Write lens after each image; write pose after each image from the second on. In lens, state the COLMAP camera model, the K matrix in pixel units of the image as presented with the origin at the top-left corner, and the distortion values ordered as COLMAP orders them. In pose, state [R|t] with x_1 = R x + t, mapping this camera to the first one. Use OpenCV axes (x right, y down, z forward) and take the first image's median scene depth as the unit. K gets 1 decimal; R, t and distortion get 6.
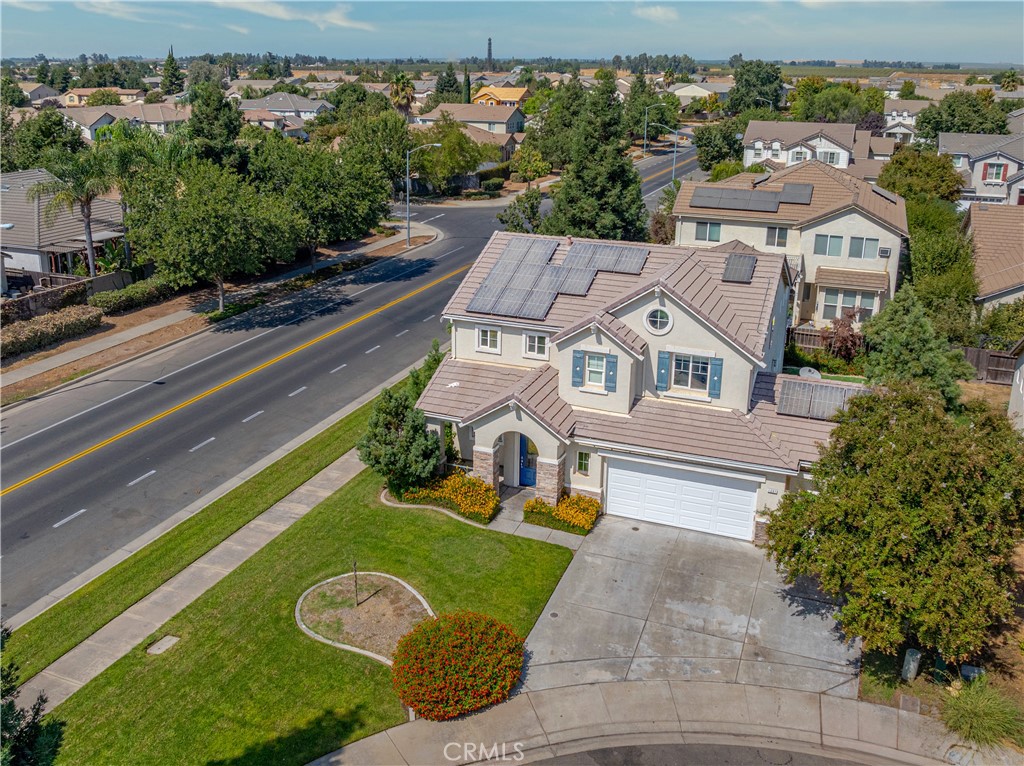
lens RADIAL K [[888.9, 0, 508.8], [0, 888.9, 379.2], [0, 0, 1]] dist [-0.009911, -0.013365]
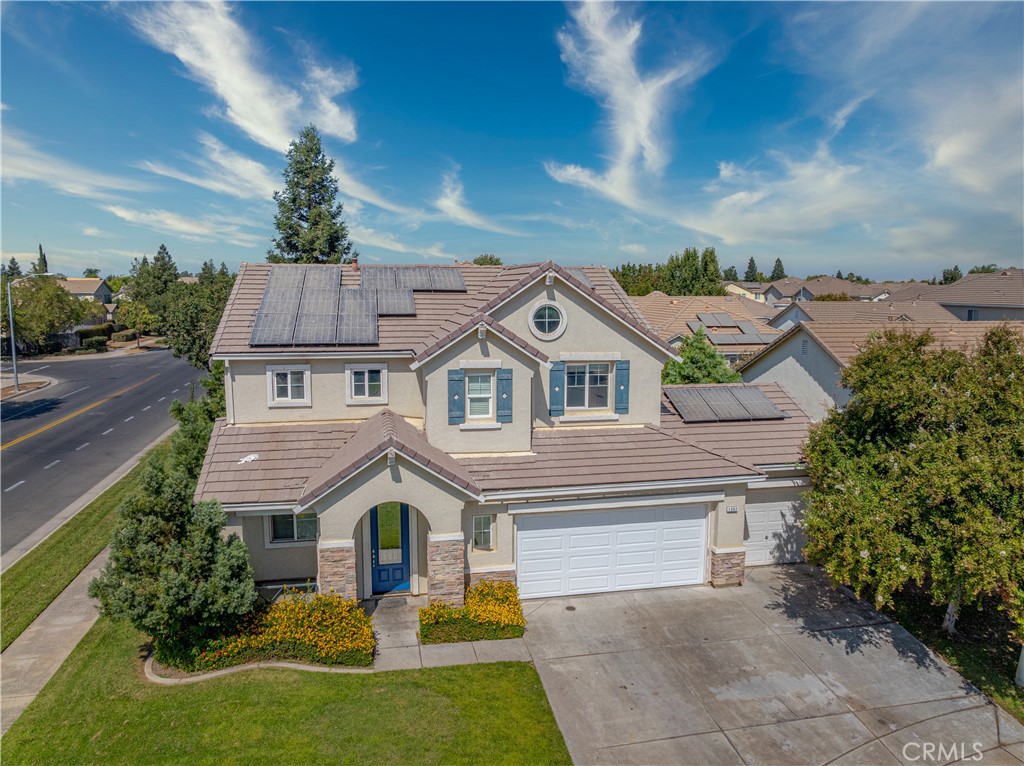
lens RADIAL K [[700.2, 0, 519.8], [0, 700.2, 391.1], [0, 0, 1]] dist [-0.033683, 0.008087]
pose [[0.838978, -0.095078, 0.535794, -0.173028], [0.185385, 0.975657, -0.117155, 0.056860], [-0.511613, 0.197619, 0.836181, 0.517744]]
